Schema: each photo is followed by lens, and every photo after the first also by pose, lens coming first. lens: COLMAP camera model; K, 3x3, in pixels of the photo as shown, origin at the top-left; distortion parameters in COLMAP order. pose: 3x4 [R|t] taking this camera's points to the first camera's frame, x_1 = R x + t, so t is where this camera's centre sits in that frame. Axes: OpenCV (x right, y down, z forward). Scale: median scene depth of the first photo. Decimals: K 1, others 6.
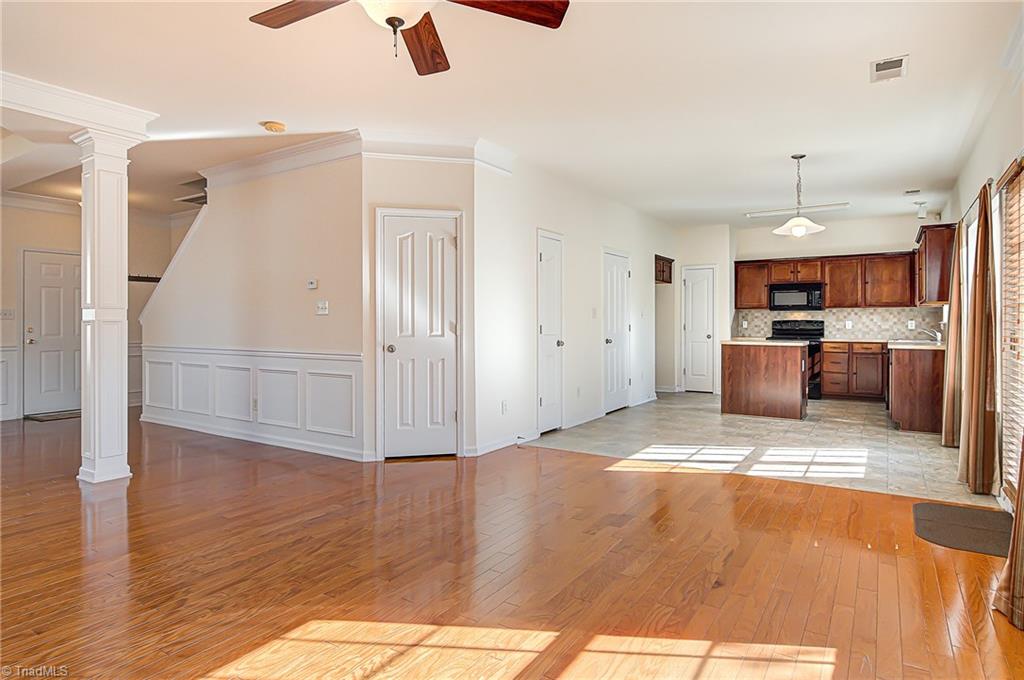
lens RADIAL K [[561.8, 0, 523.0], [0, 561.8, 321.7], [0, 0, 1]] dist [0.007764, -0.008969]
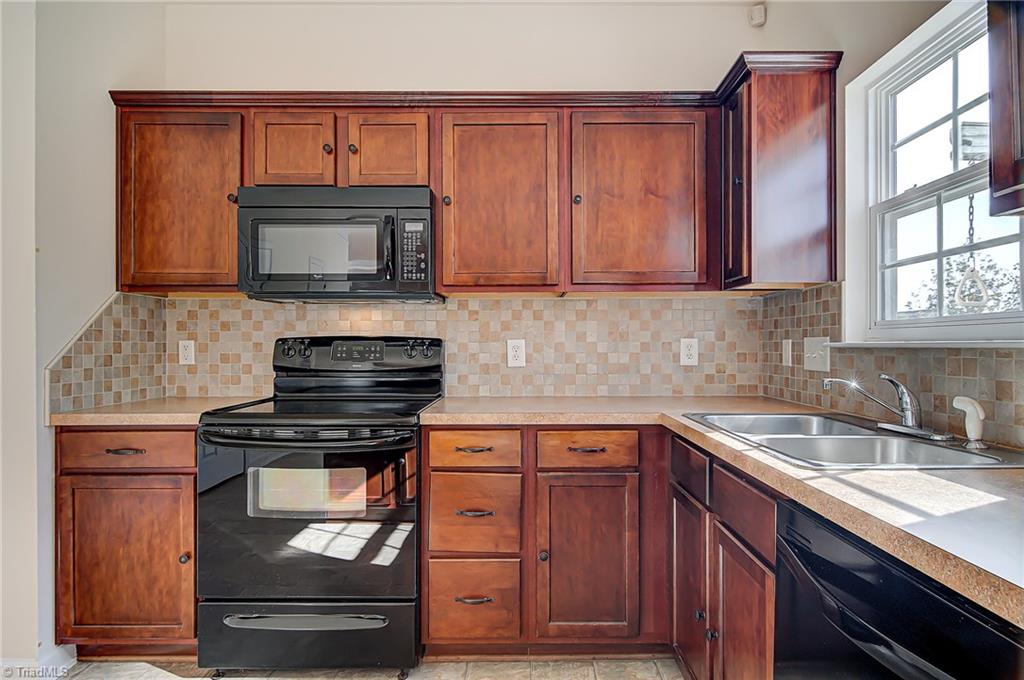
lens RADIAL K [[548.8, 0, 531.1], [0, 548.8, 342.1], [0, 0, 1]] dist [0.009255, -0.007630]
pose [[0.832283, 0.002491, 0.554345, 0.534128], [0.001159, 0.999980, -0.006232, 0.002351], [-0.554349, 0.005829, 0.832264, 0.948860]]
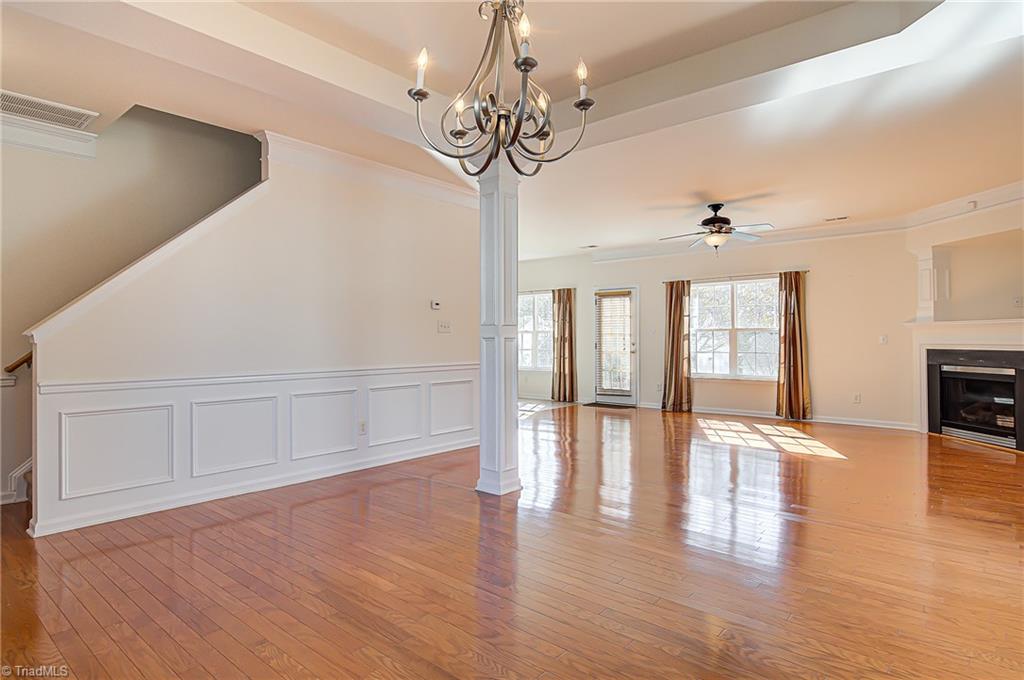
lens RADIAL K [[548.8, 0, 494.7], [0, 548.8, 339.2], [0, 0, 1]] dist [0.009255, -0.007630]
pose [[0.164037, 0.001377, 0.986453, -1.013185], [-0.000247, 0.999999, -0.001355, 0.002469], [-0.986454, -0.000021, 0.164038, 0.492786]]
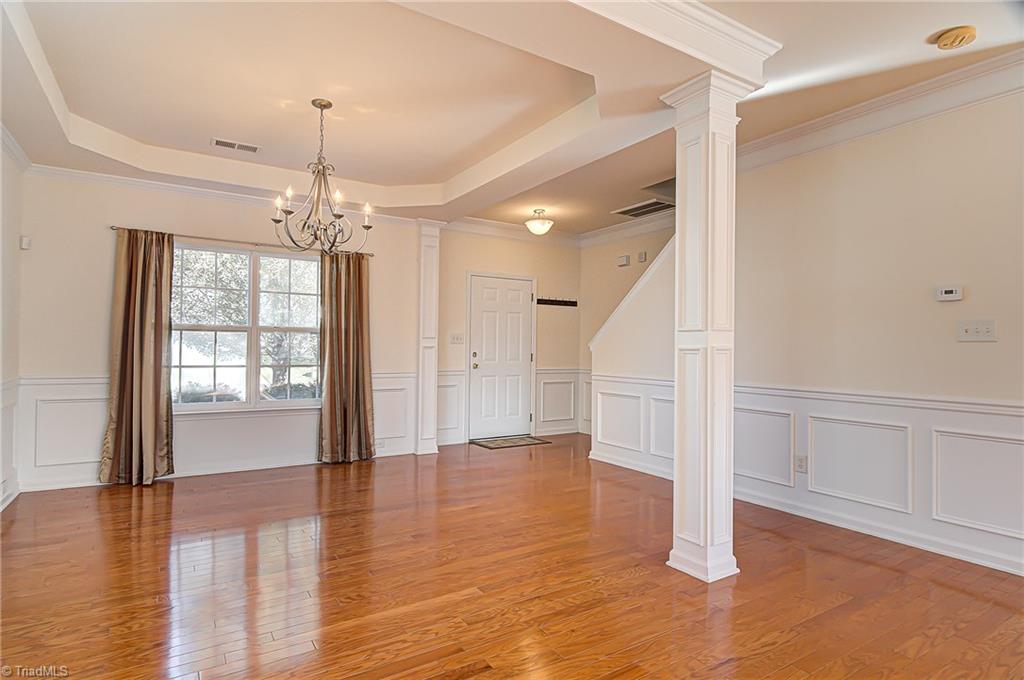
lens RADIAL K [[548.8, 0, 515.1], [0, 548.8, 342.6], [0, 0, 1]] dist [0.009255, -0.007630]
pose [[0.904145, 0.007192, -0.427166, -0.378842], [-0.012116, 0.999888, -0.008811, 0.000502], [0.427055, 0.013142, 0.904130, 0.151125]]
